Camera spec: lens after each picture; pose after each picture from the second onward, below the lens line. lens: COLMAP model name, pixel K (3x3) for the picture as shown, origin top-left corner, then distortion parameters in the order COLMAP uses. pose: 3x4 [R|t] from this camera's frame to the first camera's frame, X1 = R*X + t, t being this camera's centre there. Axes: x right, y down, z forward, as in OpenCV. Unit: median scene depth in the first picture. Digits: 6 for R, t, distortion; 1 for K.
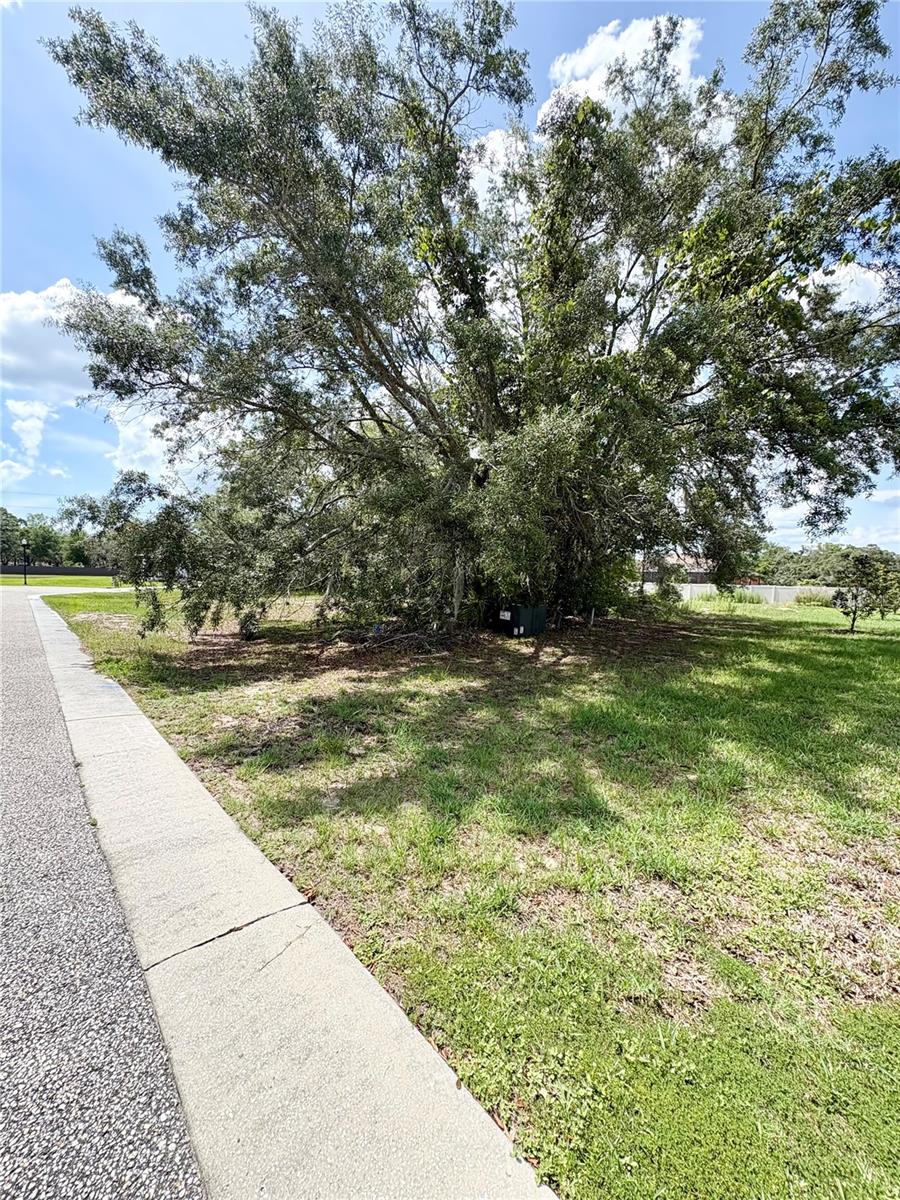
lens RADIAL K [[468.3, 0, 446.9], [0, 468.3, 599.8], [0, 0, 1]] dist [-0.002245, -0.000326]
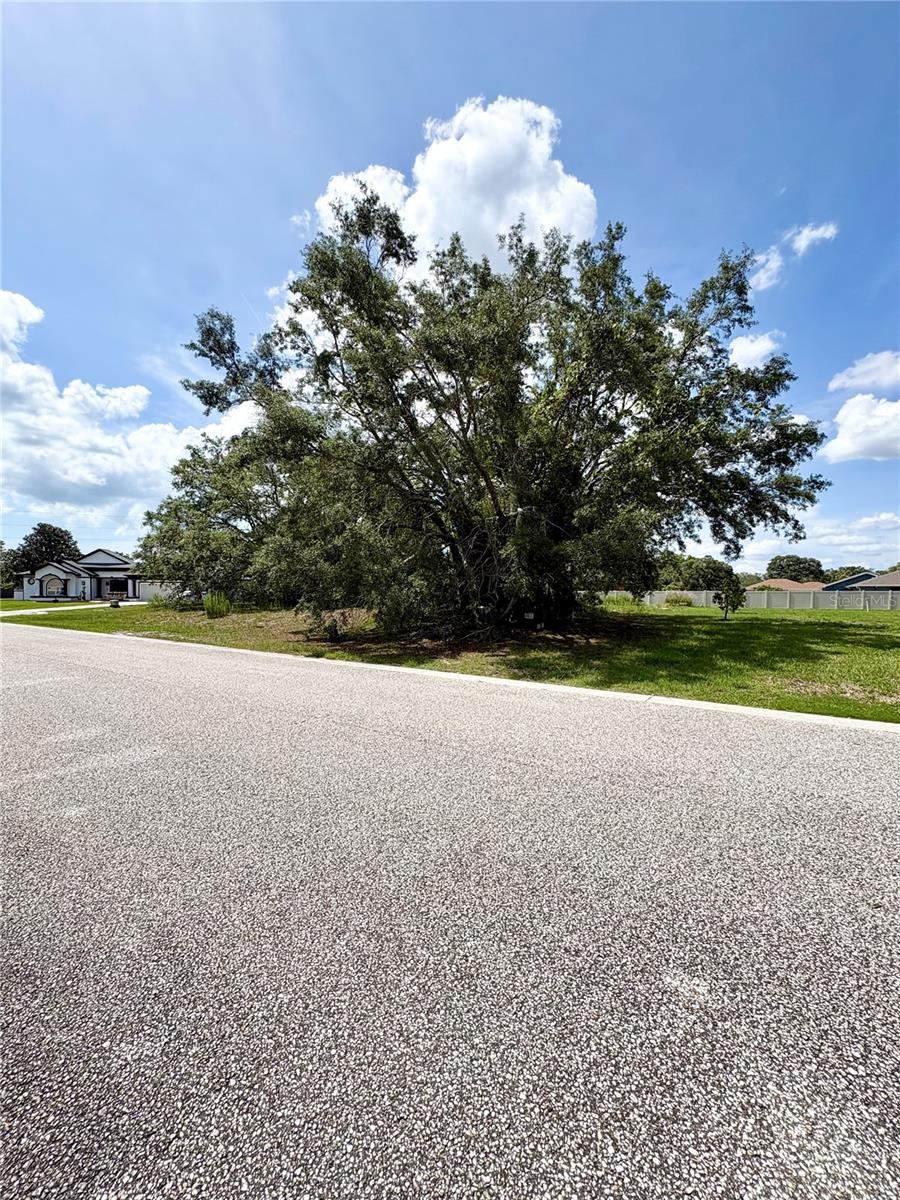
lens RADIAL K [[467.9, 0, 454.0], [0, 467.9, 602.2], [0, 0, 1]] dist [-0.006760, 0.000533]
pose [[0.970206, -0.031006, 0.240290, -0.444911], [0.037197, 0.999081, -0.021274, 0.014512], [-0.239410, 0.029578, 0.970468, -0.321435]]
